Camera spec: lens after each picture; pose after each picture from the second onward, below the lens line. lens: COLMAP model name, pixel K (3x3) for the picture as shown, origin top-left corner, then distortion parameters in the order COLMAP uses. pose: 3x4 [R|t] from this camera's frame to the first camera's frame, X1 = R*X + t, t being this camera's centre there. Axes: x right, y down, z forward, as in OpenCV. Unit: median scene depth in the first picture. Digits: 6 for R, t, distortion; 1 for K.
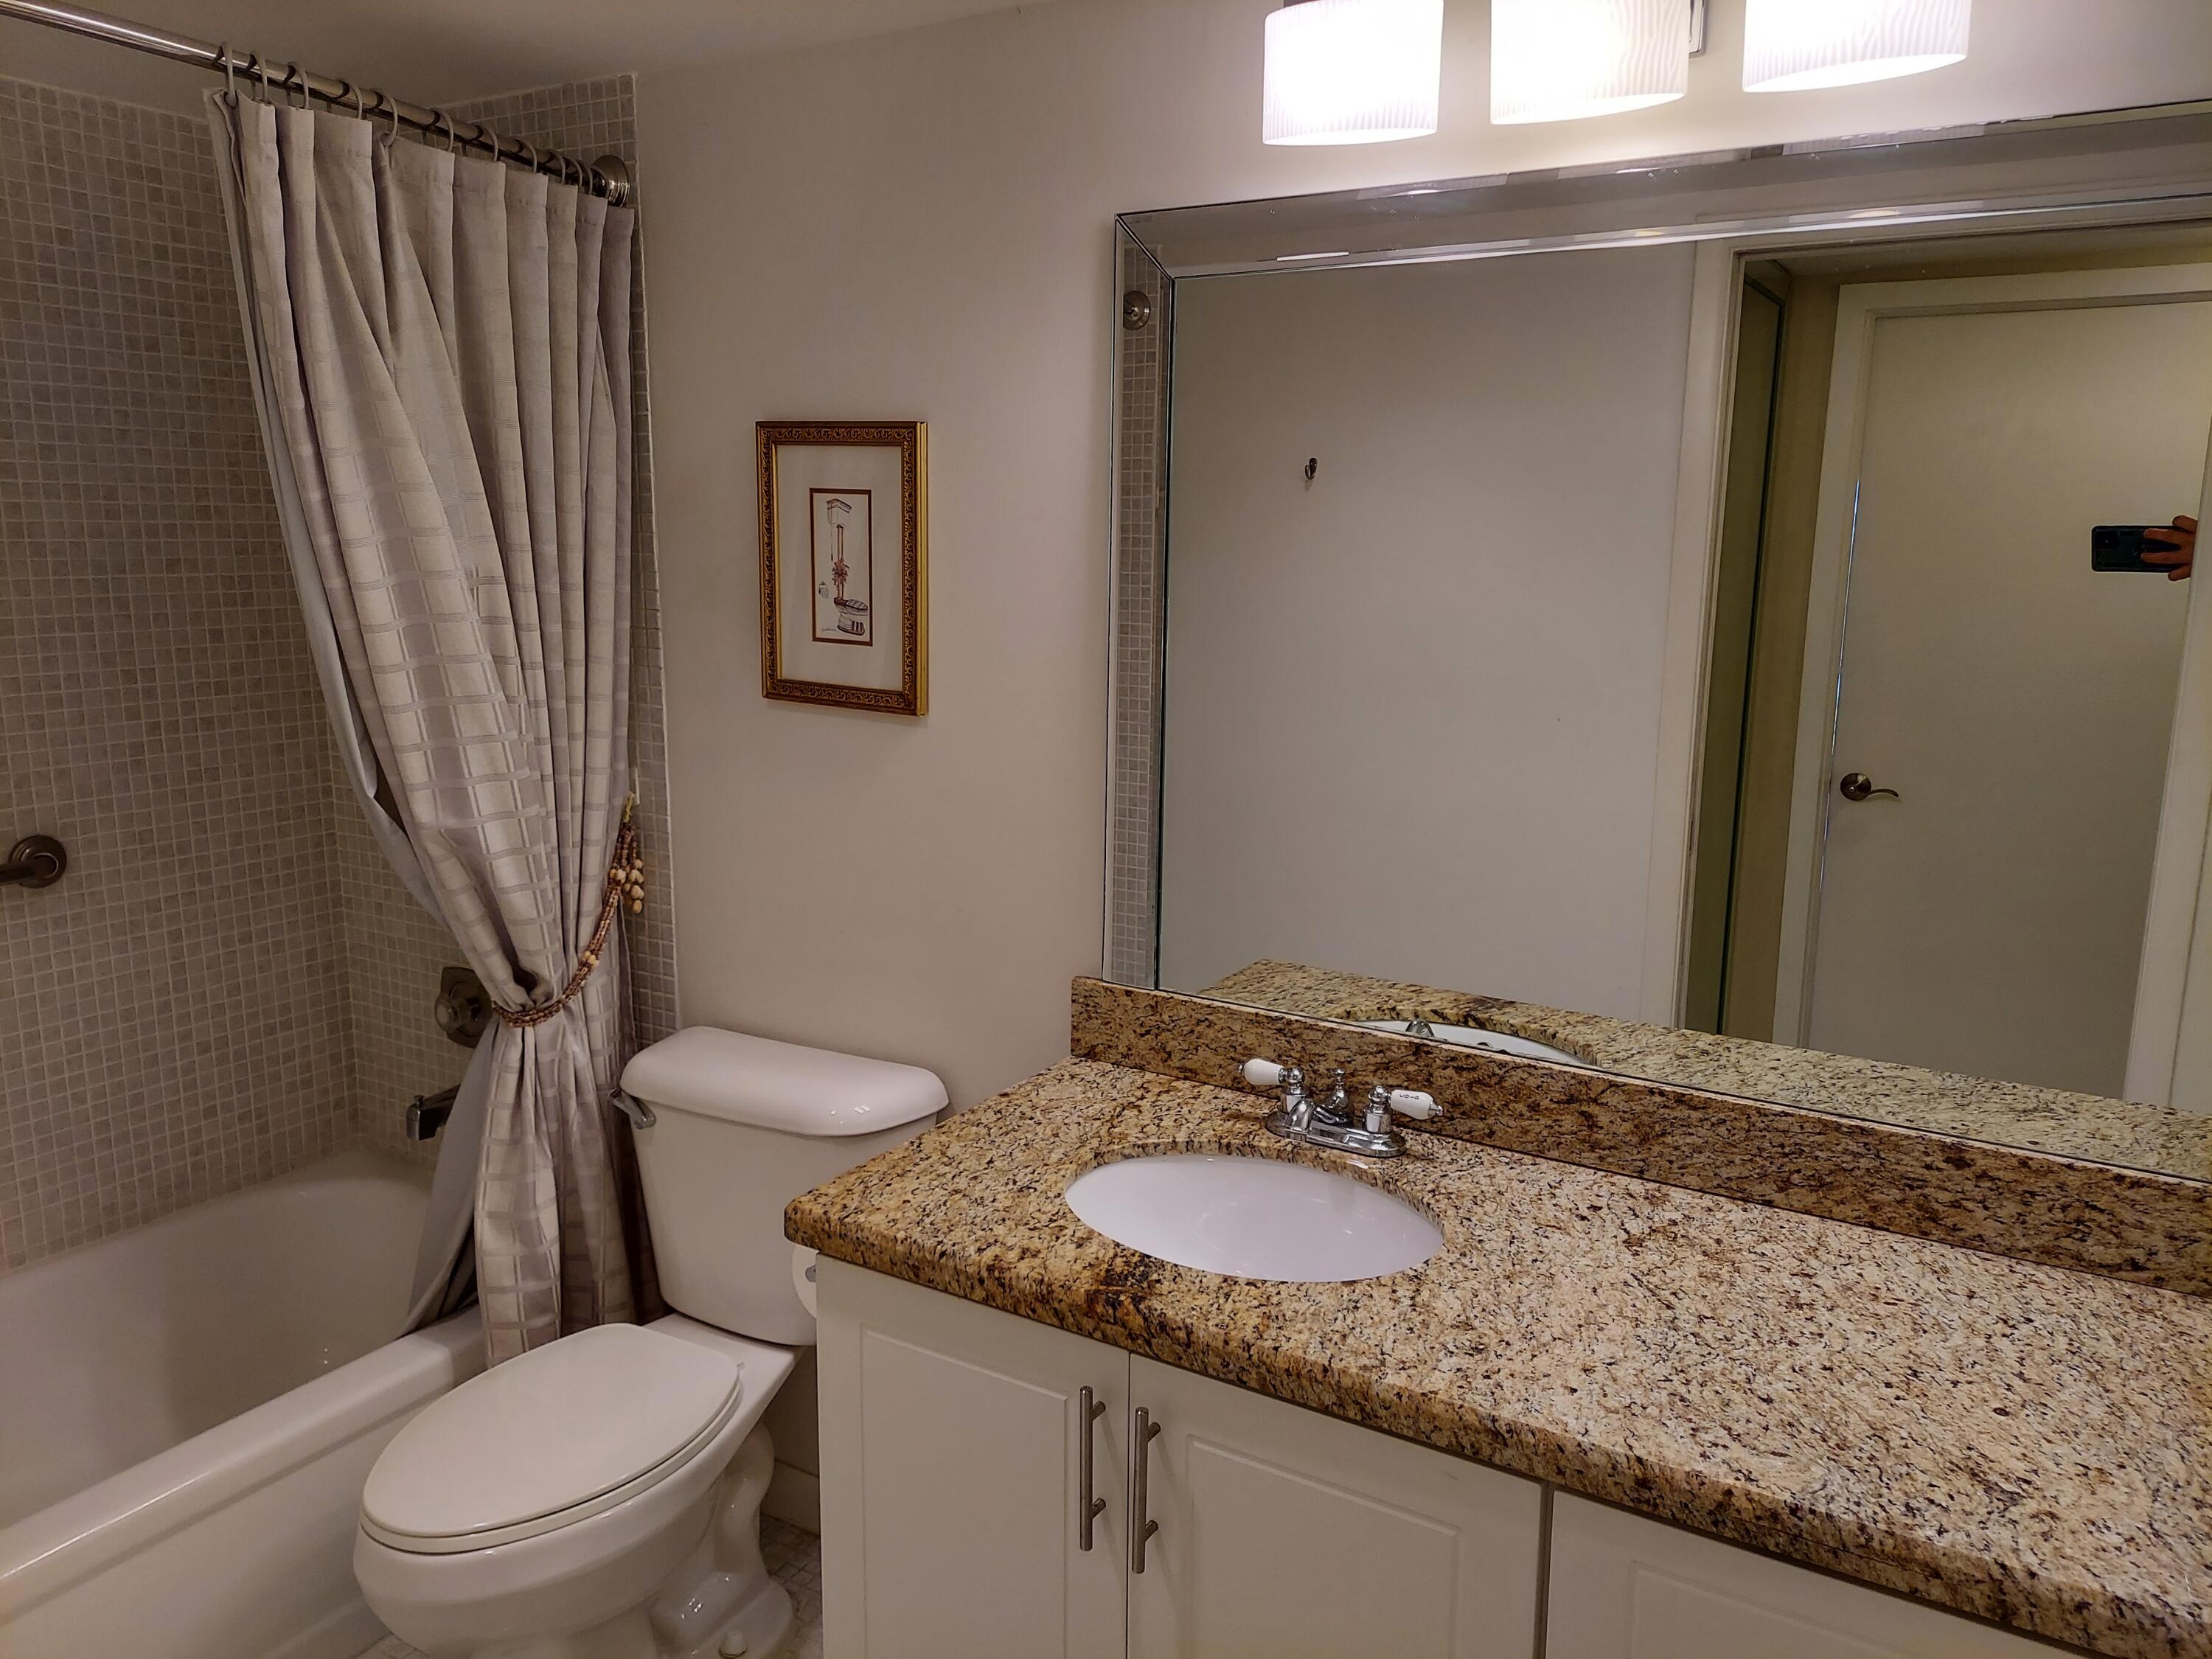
lens RADIAL K [[1573.9, 0, 1102.3], [0, 1573.9, 826.1], [0, 0, 1]] dist [0.100887, -0.107247]
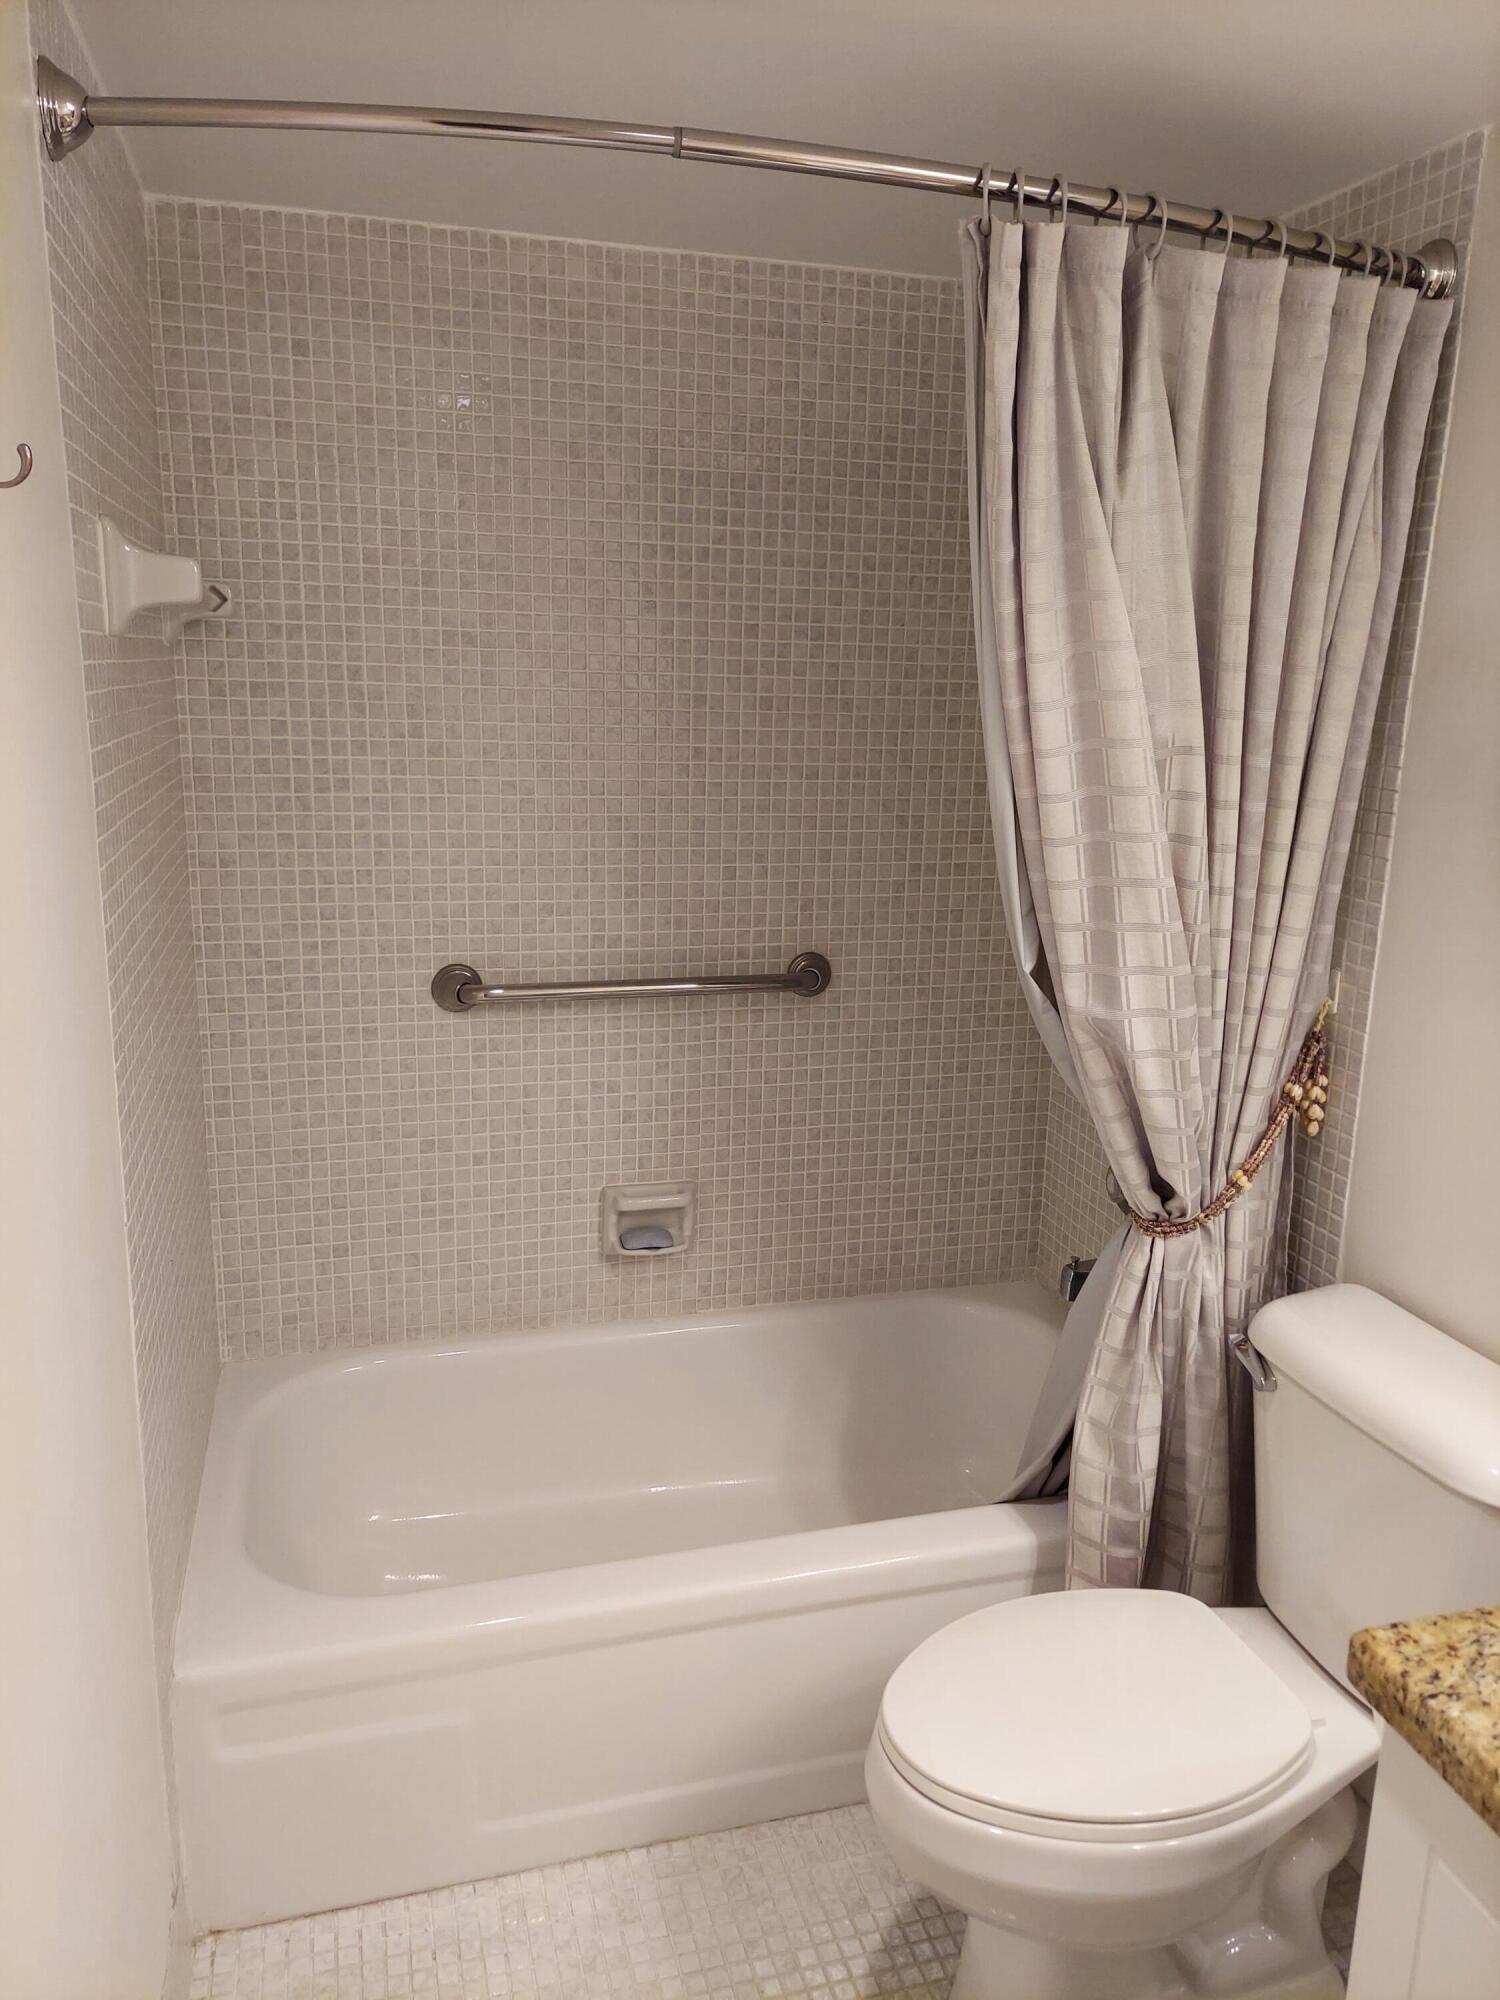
lens RADIAL K [[1461.5, 0, 724.0], [0, 1461.5, 1002.6], [0, 0, 1]] dist [0.130874, -0.164987]
pose [[0.732500, 0.163694, -0.660793, -0.002757], [-0.146387, 0.985828, 0.081940, -0.036663], [0.664841, 0.036710, 0.746082, 0.174505]]
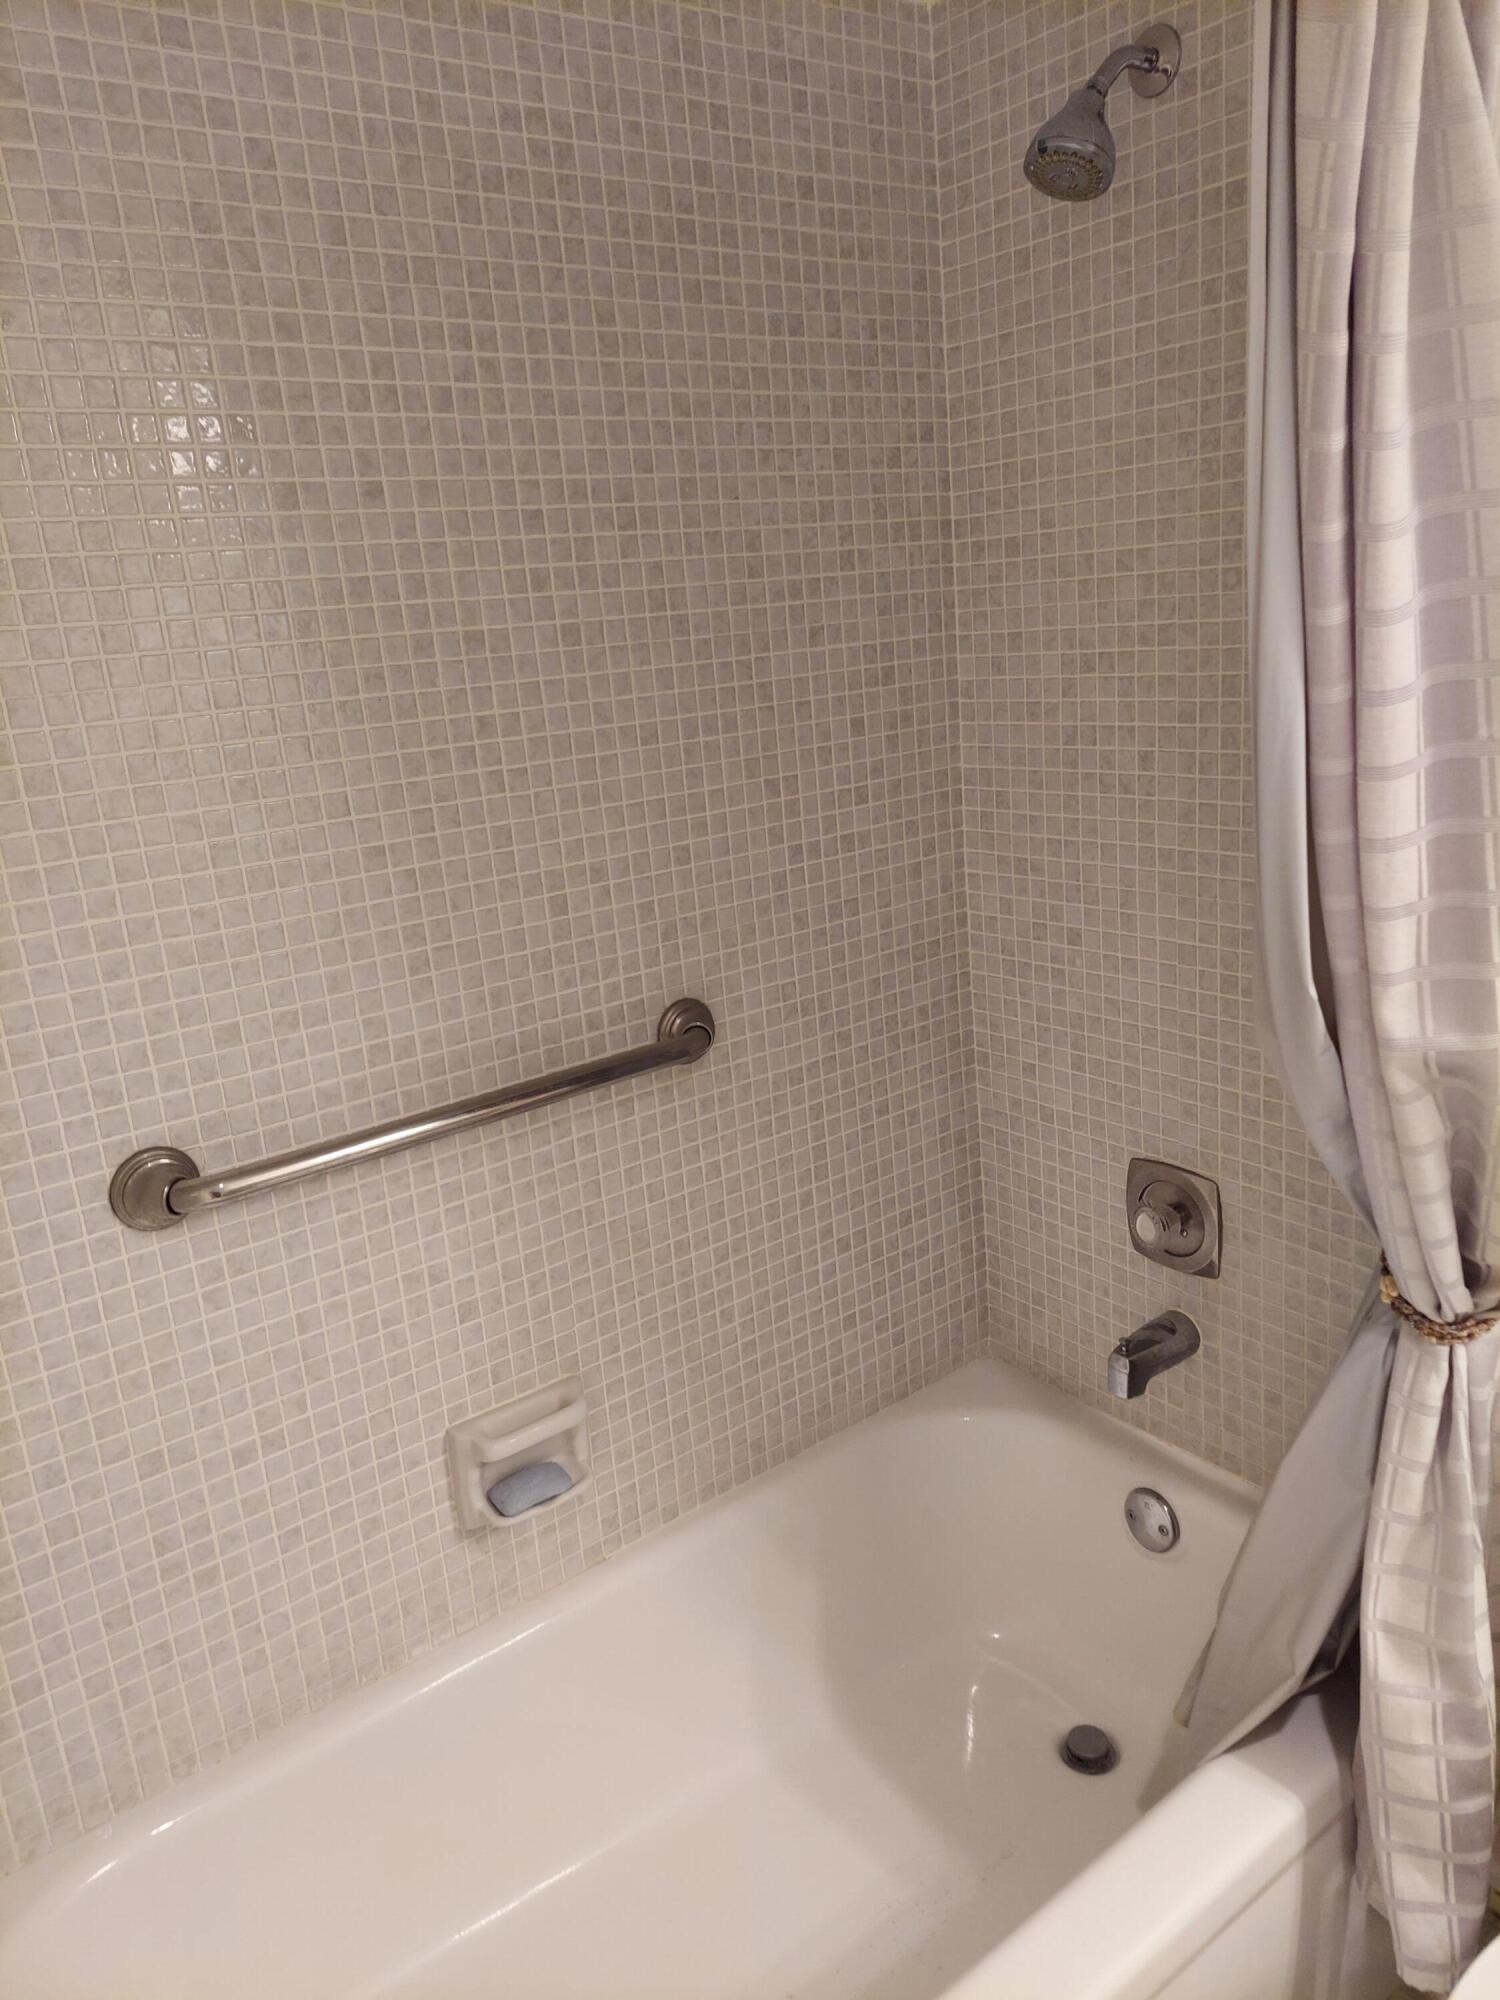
lens RADIAL K [[1544.8, 0, 819.3], [0, 1544.8, 1009.7], [0, 0, 1]] dist [0.148964, -0.262333]
pose [[0.931032, 0.006177, -0.364885, -0.332250], [0.025821, 0.996236, 0.082749, -0.051088], [0.364023, -0.086463, 0.927368, 0.330377]]
